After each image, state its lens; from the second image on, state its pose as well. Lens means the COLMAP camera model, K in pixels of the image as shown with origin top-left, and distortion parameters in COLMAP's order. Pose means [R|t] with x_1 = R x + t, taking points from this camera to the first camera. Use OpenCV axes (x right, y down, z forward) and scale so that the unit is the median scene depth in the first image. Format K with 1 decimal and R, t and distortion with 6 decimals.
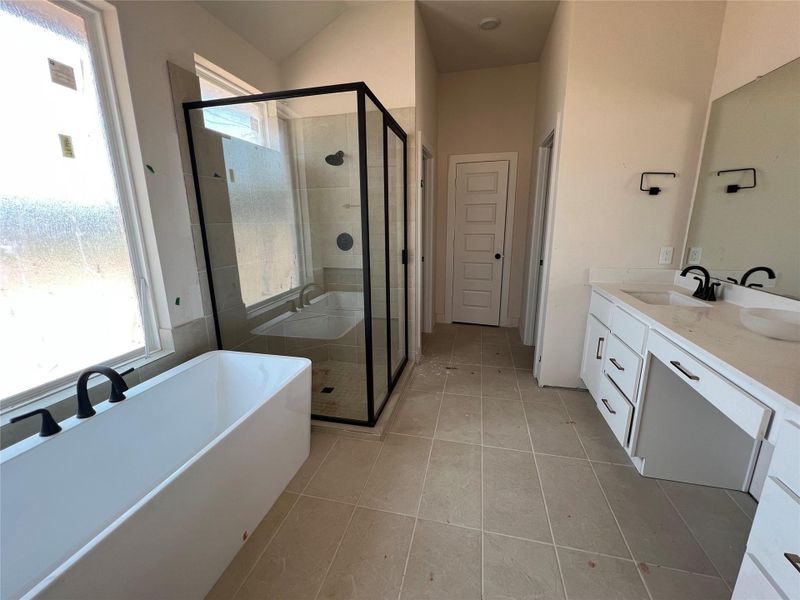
lens RADIAL K [[329.7, 0, 402.1], [0, 329.7, 297.5], [0, 0, 1]] dist [0.000727, -0.001058]
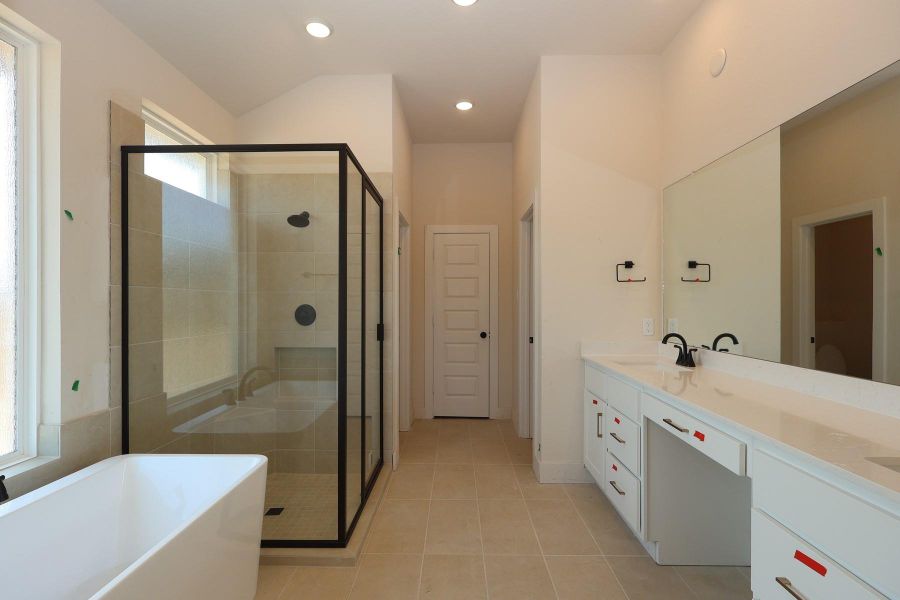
lens RADIAL K [[422.5, 0, 449.4], [0, 422.5, 303.6], [0, 0, 1]] dist [0.002300, 0.001950]
pose [[0.975720, 0.013654, 0.218596, -0.074489], [0.036540, 0.973919, -0.223933, 0.070892], [-0.215952, 0.226484, 0.949774, -0.110841]]
